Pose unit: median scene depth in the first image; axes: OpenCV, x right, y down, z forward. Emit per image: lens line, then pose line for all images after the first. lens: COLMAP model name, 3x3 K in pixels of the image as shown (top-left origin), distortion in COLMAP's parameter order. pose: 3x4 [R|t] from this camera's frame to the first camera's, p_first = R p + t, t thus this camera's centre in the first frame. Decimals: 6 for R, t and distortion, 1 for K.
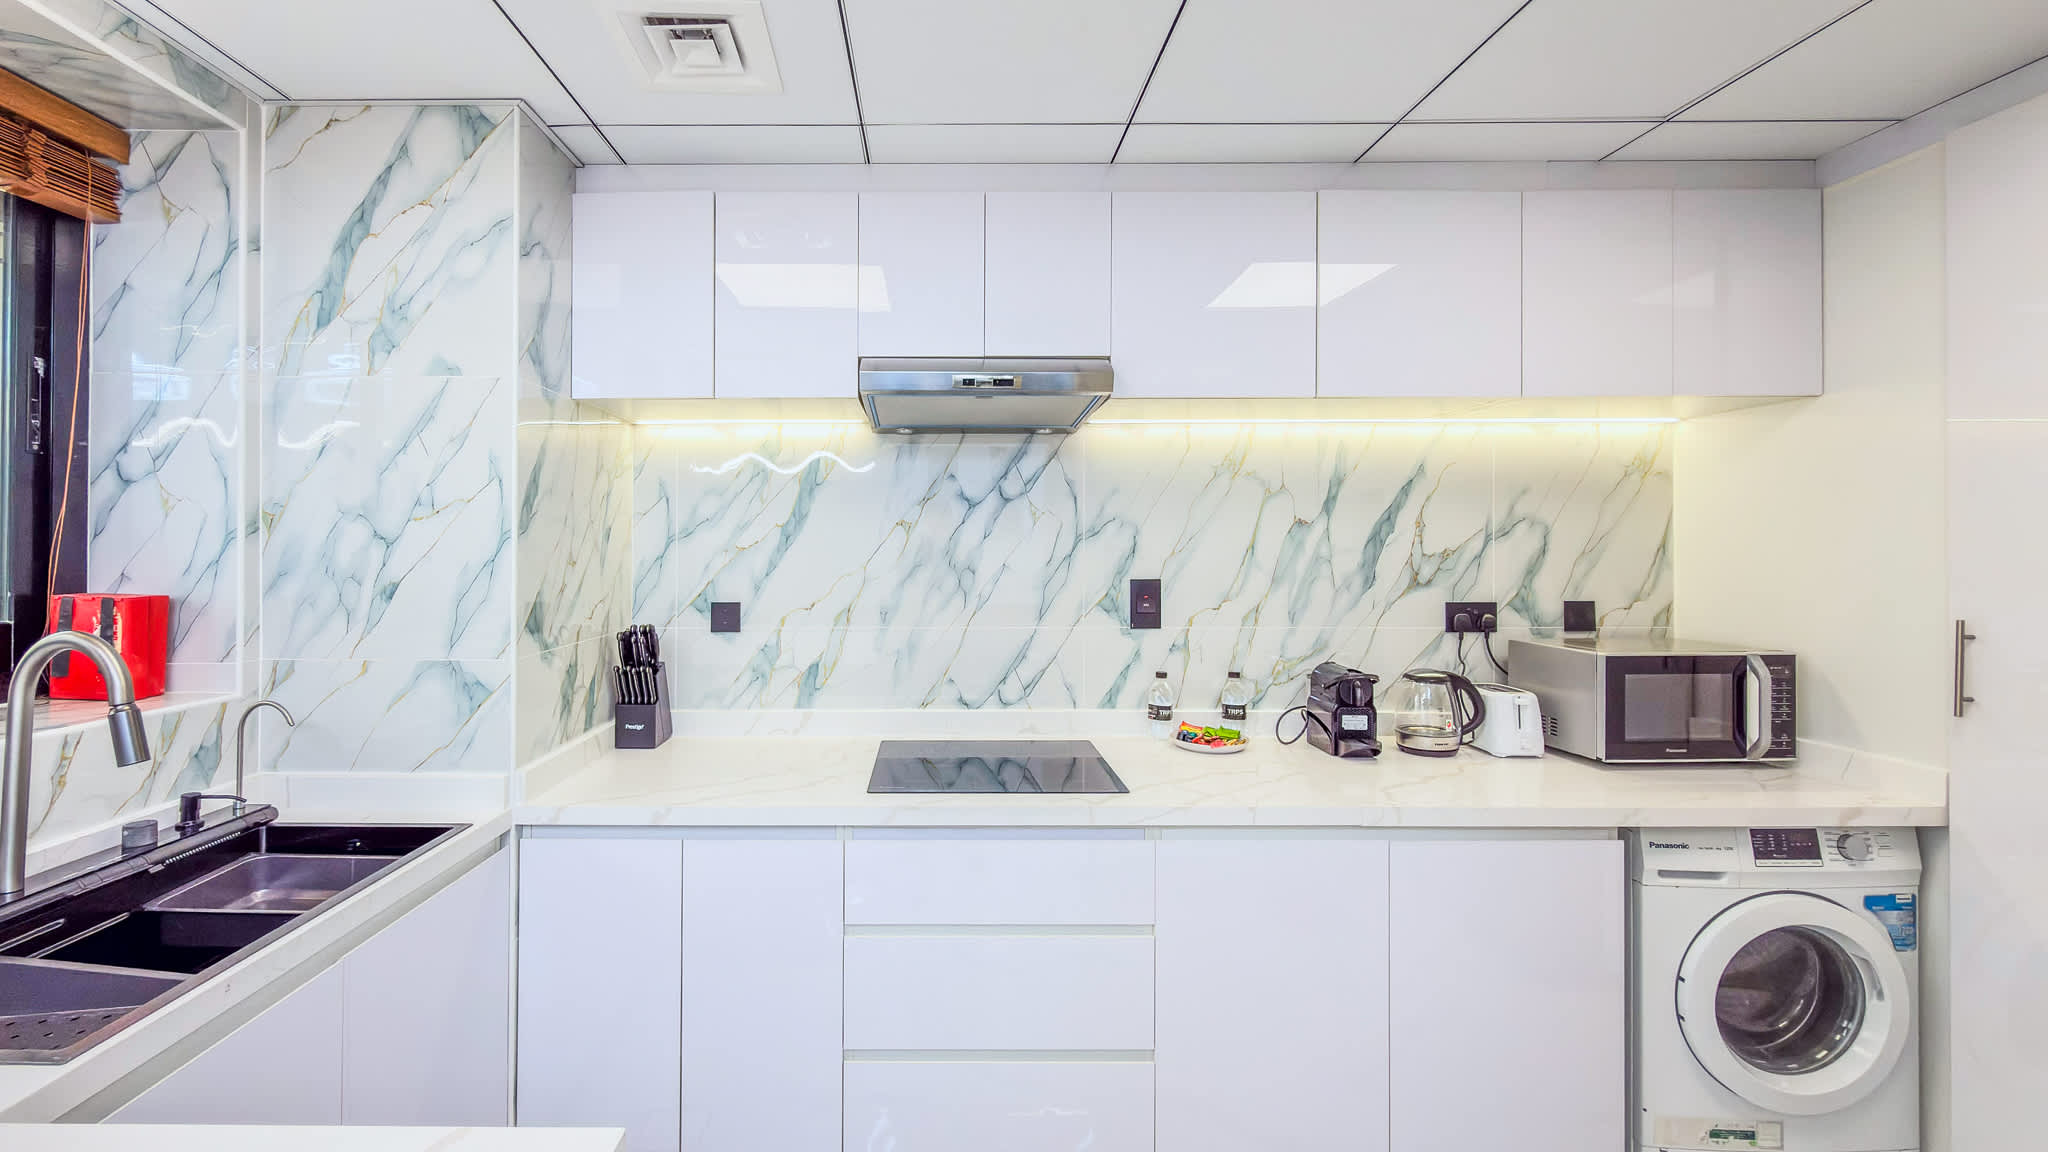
lens RADIAL K [[848.5, 0, 925.2], [0, 848.5, 541.0], [0, 0, 1]] dist [0.001453, 0.000030]
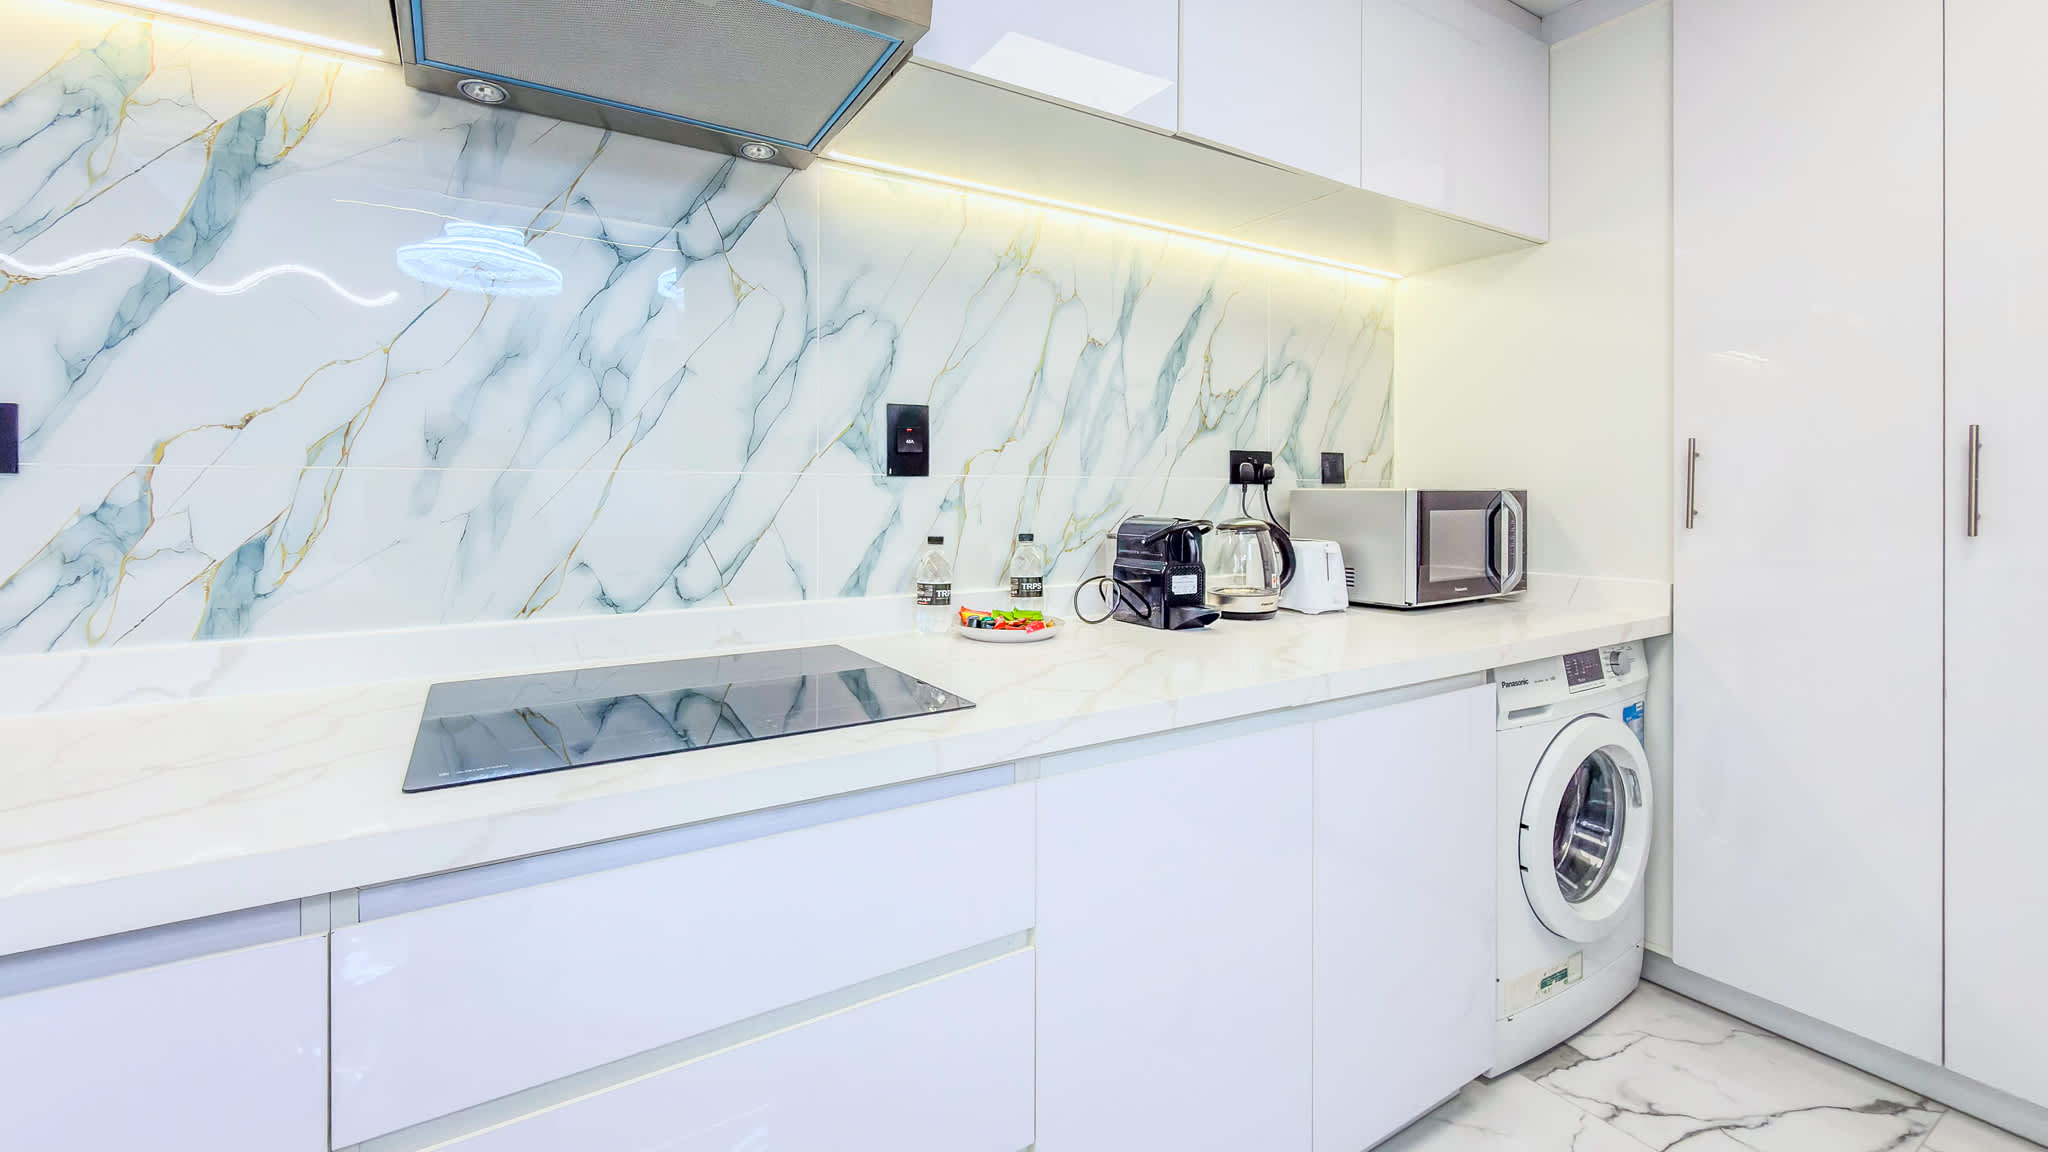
lens RADIAL K [[848.5, 0, 1042.8], [0, 848.5, 505.2], [0, 0, 1]] dist [0.001453, 0.000030]
pose [[0.828824, 0.001724, 0.559506, -0.032025], [-0.016498, 0.999636, 0.021359, 0.110978], [-0.559265, -0.026933, 0.828551, 0.377521]]
